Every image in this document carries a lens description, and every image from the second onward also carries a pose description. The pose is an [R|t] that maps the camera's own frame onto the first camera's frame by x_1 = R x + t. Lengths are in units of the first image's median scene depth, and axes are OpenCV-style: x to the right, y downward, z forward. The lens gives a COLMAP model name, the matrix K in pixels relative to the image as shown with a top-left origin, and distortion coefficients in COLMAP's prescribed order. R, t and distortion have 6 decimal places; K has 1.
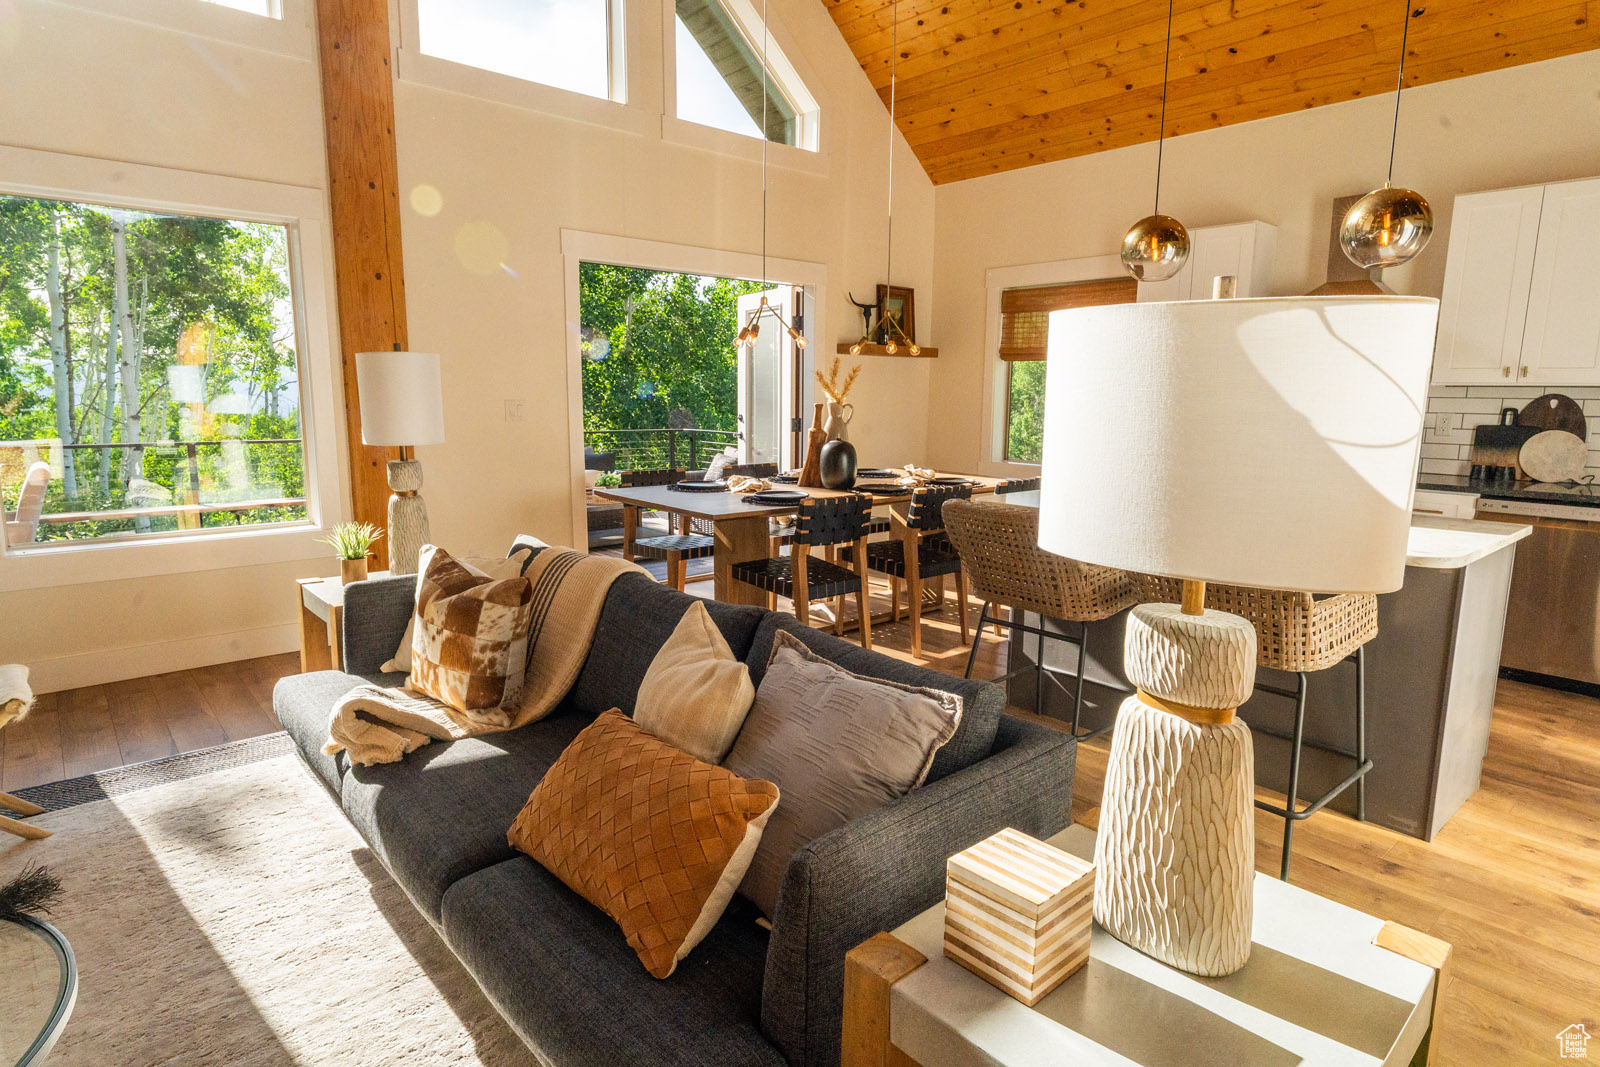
lens RADIAL K [[884.5, 0, 796.7], [0, 884.5, 525.8], [0, 0, 1]] dist [0.000654, 0.000405]
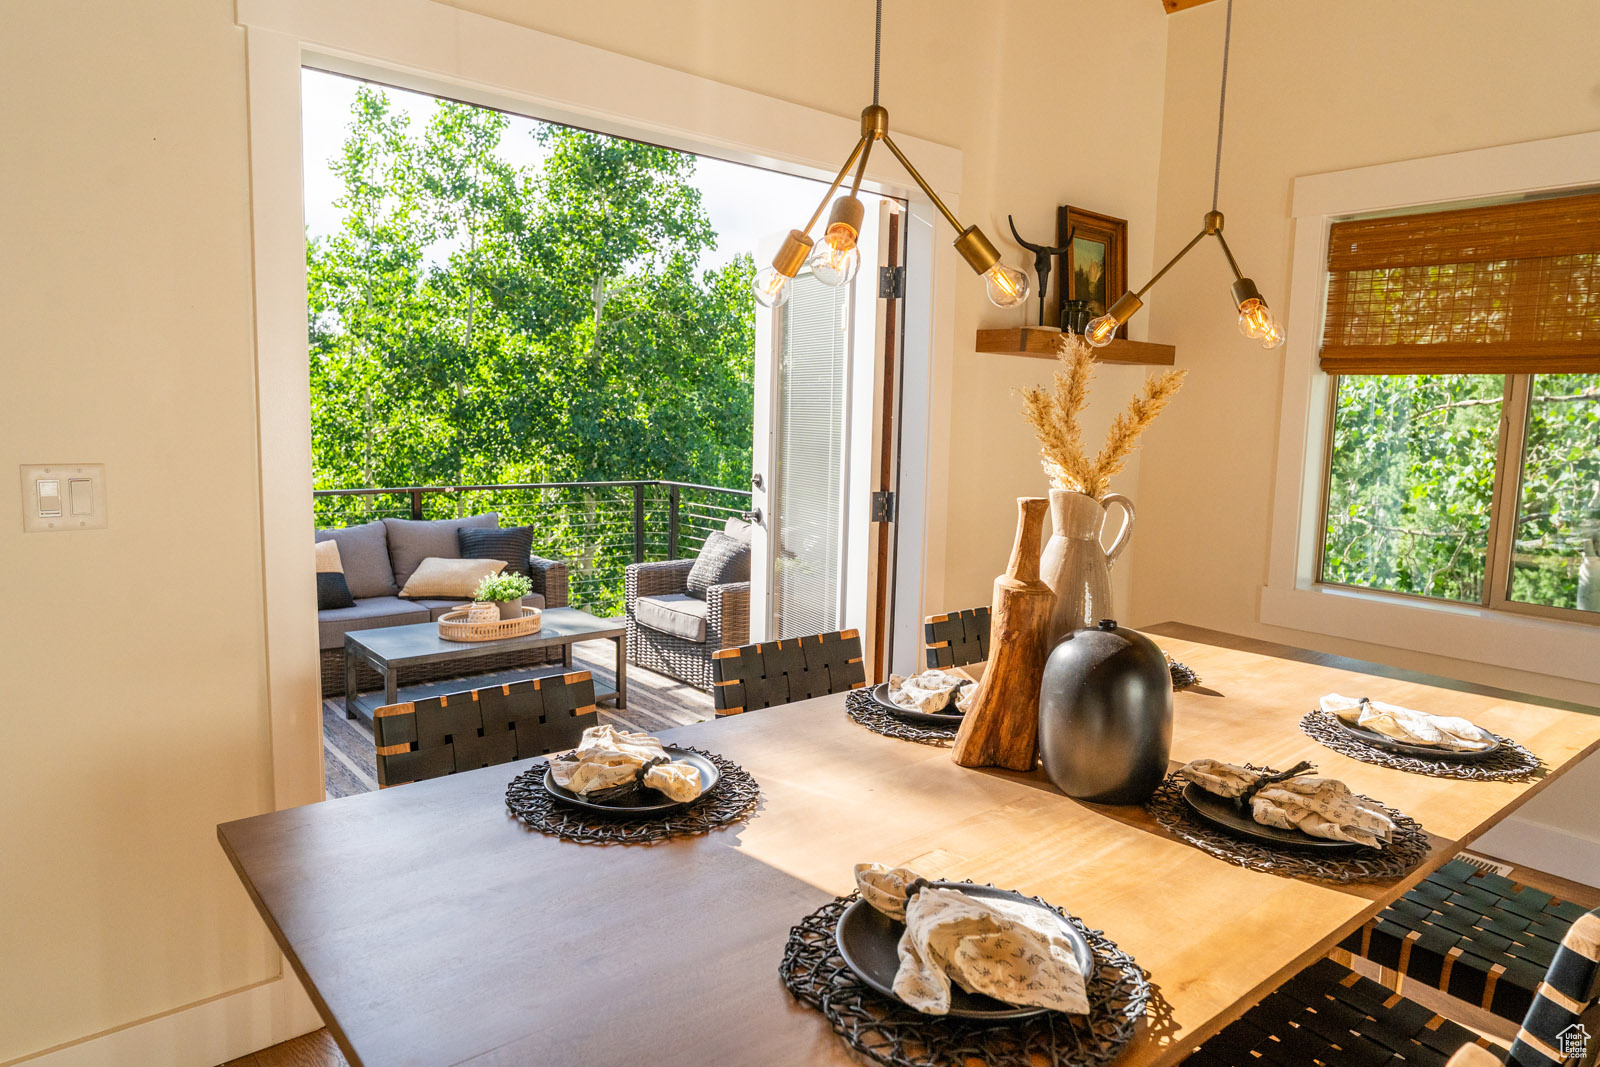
lens RADIAL K [[1014.2, 0, 805.9], [0, 1014.2, 522.8], [0, 0, 1]] dist [0.001772, 0.002912]
pose [[0.999842, 0.016901, -0.005441, -0.051529], [-0.017113, 0.998981, -0.041755, -0.116823], [0.004730, 0.041841, 0.999113, 0.673740]]
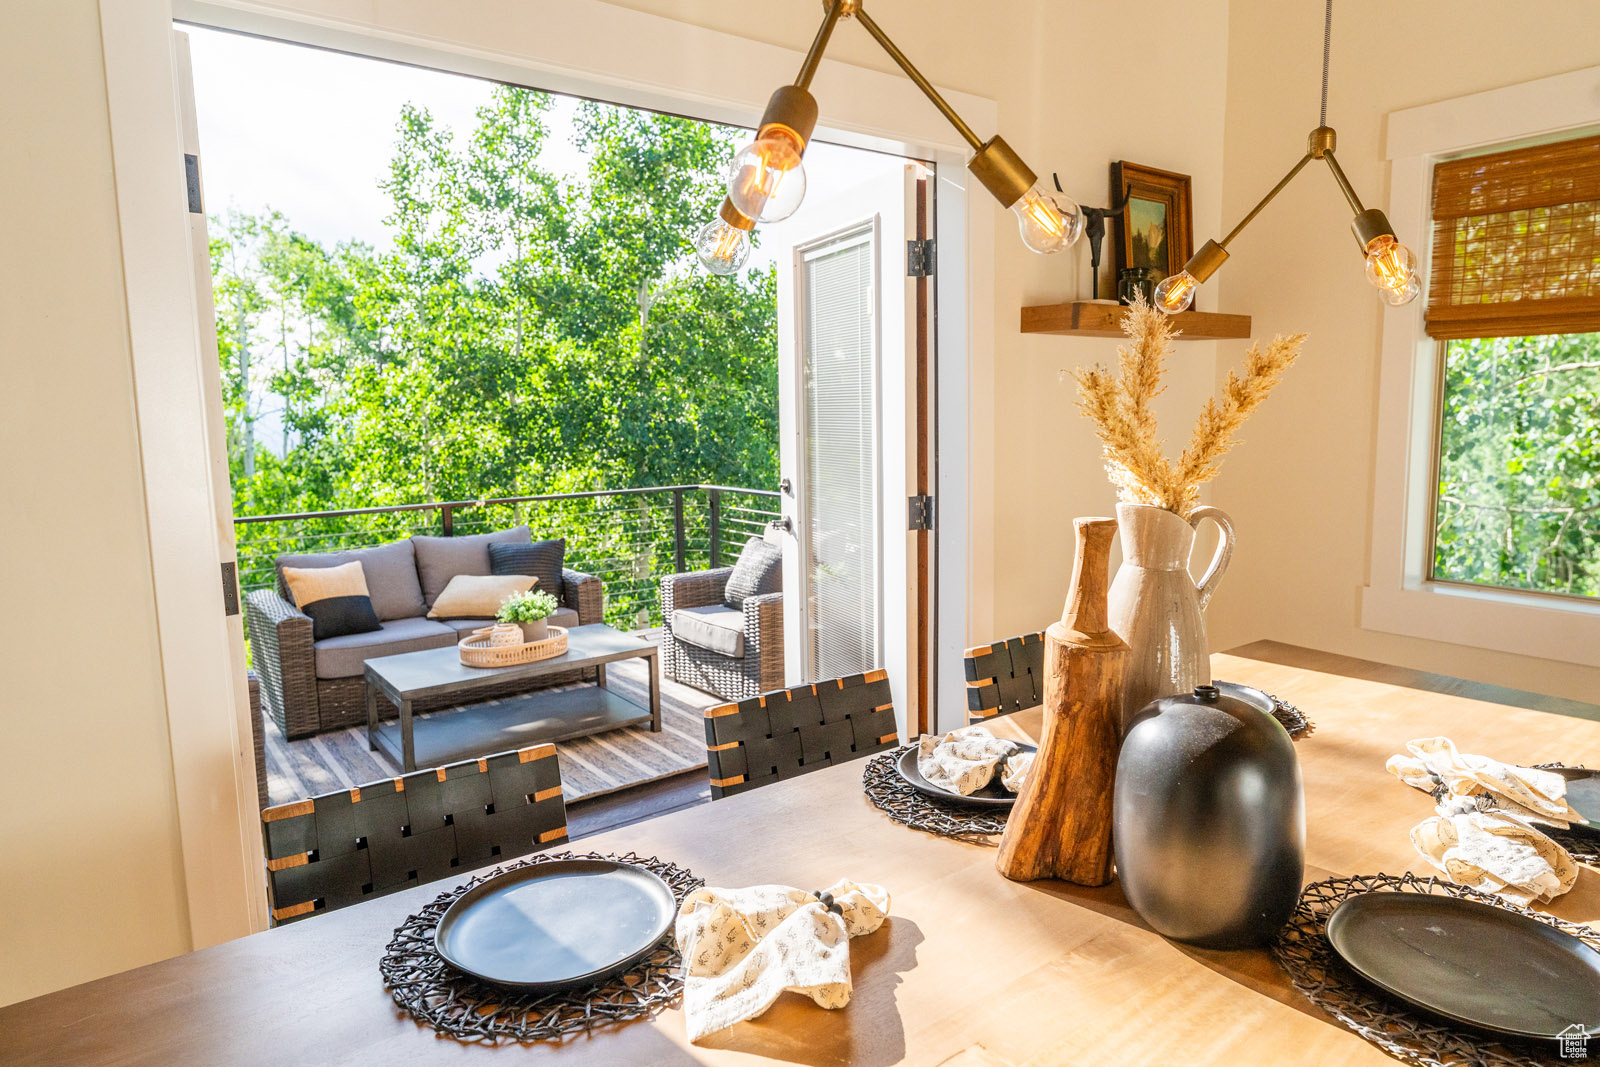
lens RADIAL K [[990.7, 0, 804.8], [0, 990.7, 522.9], [0, 0, 1]] dist [0.003337, -0.001238]
pose [[0.997535, -0.018294, -0.067738, -0.031445], [0.016010, 0.999290, -0.034106, -0.132961], [0.068314, 0.032938, 0.997120, 0.768689]]
